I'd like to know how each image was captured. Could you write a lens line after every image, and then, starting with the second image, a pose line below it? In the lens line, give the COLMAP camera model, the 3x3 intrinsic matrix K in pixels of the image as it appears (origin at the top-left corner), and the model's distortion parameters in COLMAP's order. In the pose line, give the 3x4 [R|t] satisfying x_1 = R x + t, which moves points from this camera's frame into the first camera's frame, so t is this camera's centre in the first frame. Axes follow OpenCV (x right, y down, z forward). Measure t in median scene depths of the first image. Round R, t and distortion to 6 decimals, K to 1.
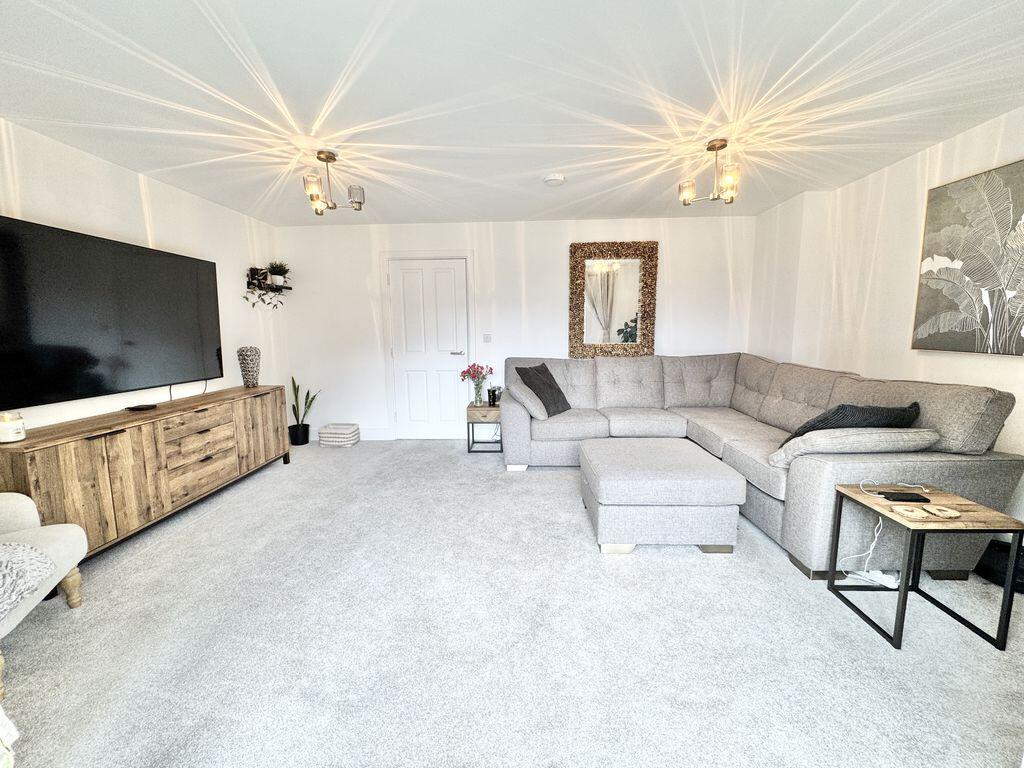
lens RADIAL K [[411.4, 0, 513.9], [0, 411.4, 381.4], [0, 0, 1]] dist [-0.000777, -0.000087]
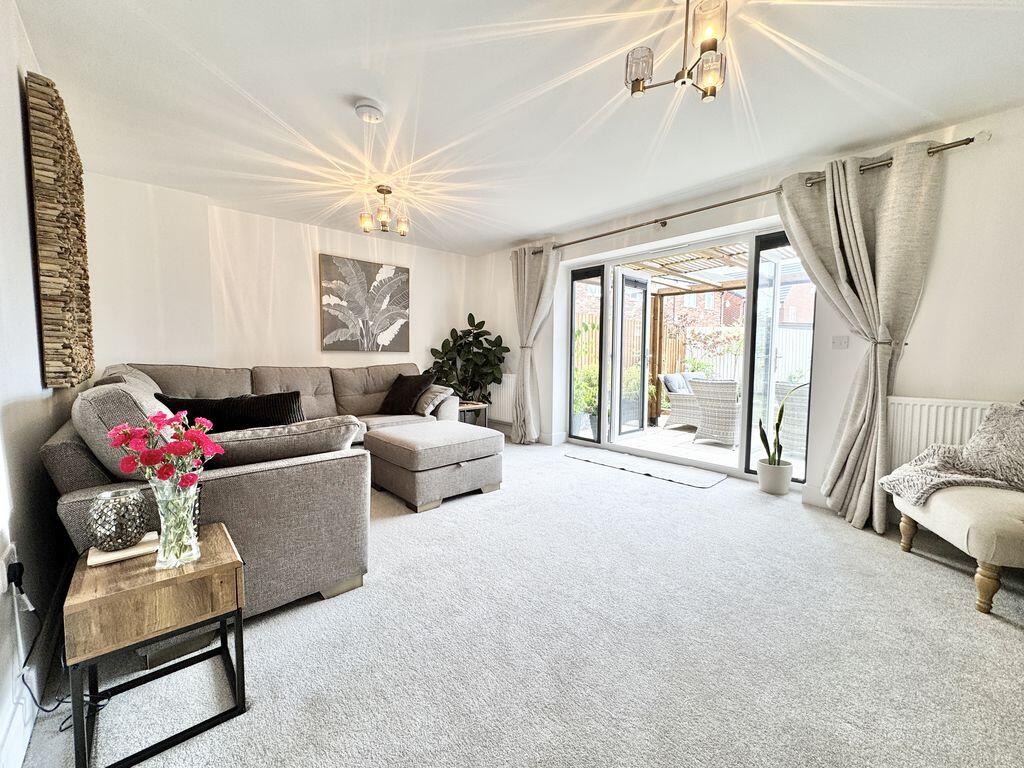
lens RADIAL K [[411.4, 0, 513.9], [0, 411.4, 381.4], [0, 0, 1]] dist [-0.000777, -0.000087]
pose [[-0.700531, -0.044260, 0.712248, -0.731333], [0.091605, 0.984240, 0.151260, -0.144650], [-0.707718, 0.171208, -0.685436, 1.702042]]
